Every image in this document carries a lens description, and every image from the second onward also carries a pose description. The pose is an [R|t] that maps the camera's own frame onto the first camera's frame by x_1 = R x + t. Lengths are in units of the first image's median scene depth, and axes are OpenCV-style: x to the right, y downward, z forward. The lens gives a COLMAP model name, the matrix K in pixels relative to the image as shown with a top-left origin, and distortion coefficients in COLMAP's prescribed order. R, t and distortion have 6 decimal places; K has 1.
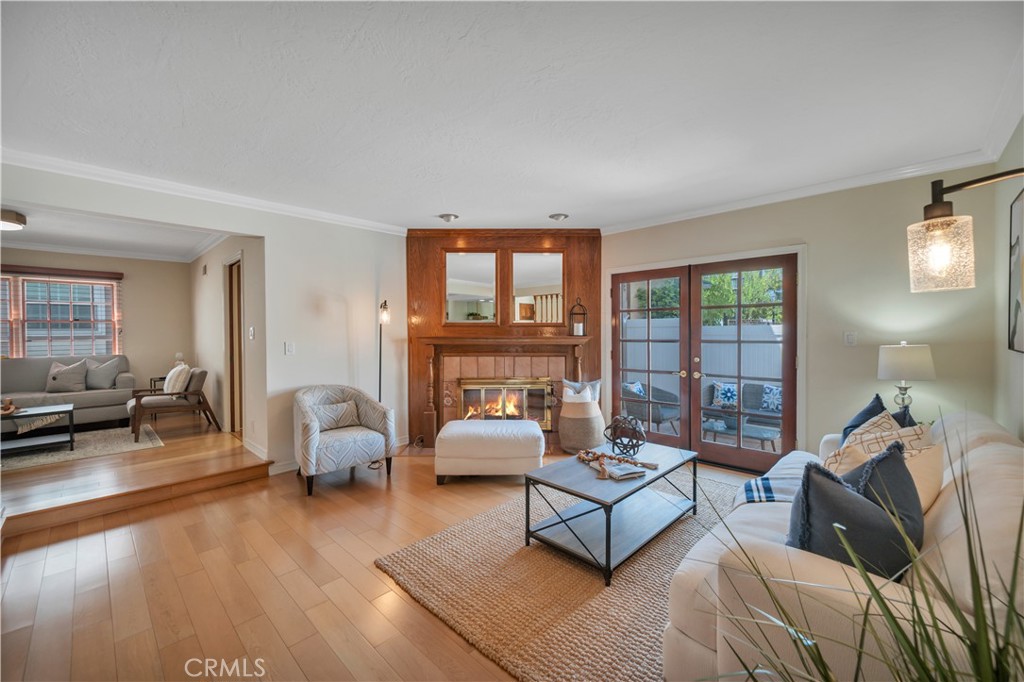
lens RADIAL K [[410.0, 0, 513.5], [0, 410.0, 342.1], [0, 0, 1]] dist [0.000434, 0.000082]
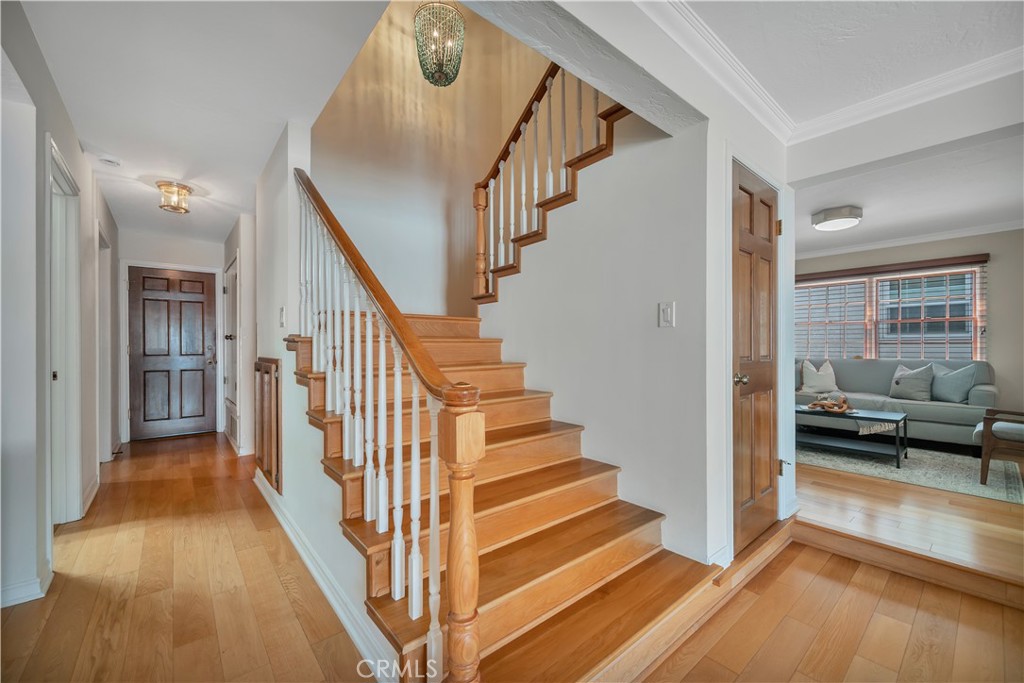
lens RADIAL K [[410.0, 0, 513.5], [0, 410.0, 342.6], [0, 0, 1]] dist [0.000434, 0.000082]
pose [[-0.104141, -0.003202, -0.994557, -0.128689], [-0.023564, 0.999722, -0.000751, 0.020753], [0.994283, 0.023358, -0.104187, 0.248387]]
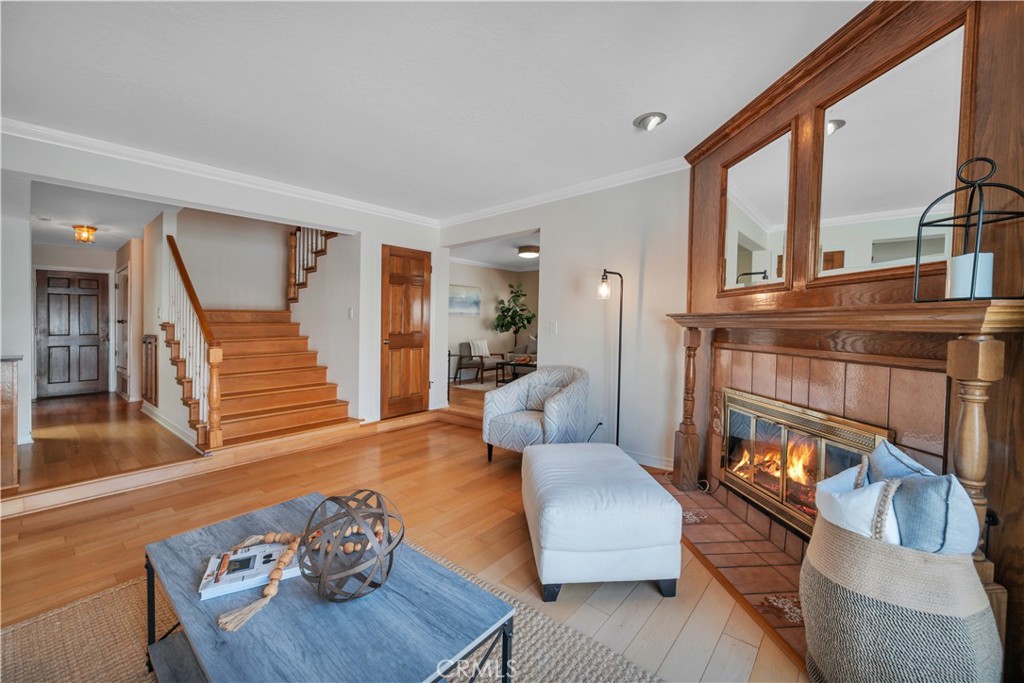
lens RADIAL K [[411.1, 0, 512.5], [0, 411.1, 316.5], [0, 0, 1]] dist [0.001034, 0.000209]
pose [[0.067355, -0.015565, -0.997608, 0.381761], [-0.019685, 0.999663, -0.016926, 0.005071], [0.997535, 0.020778, 0.067026, 0.647178]]
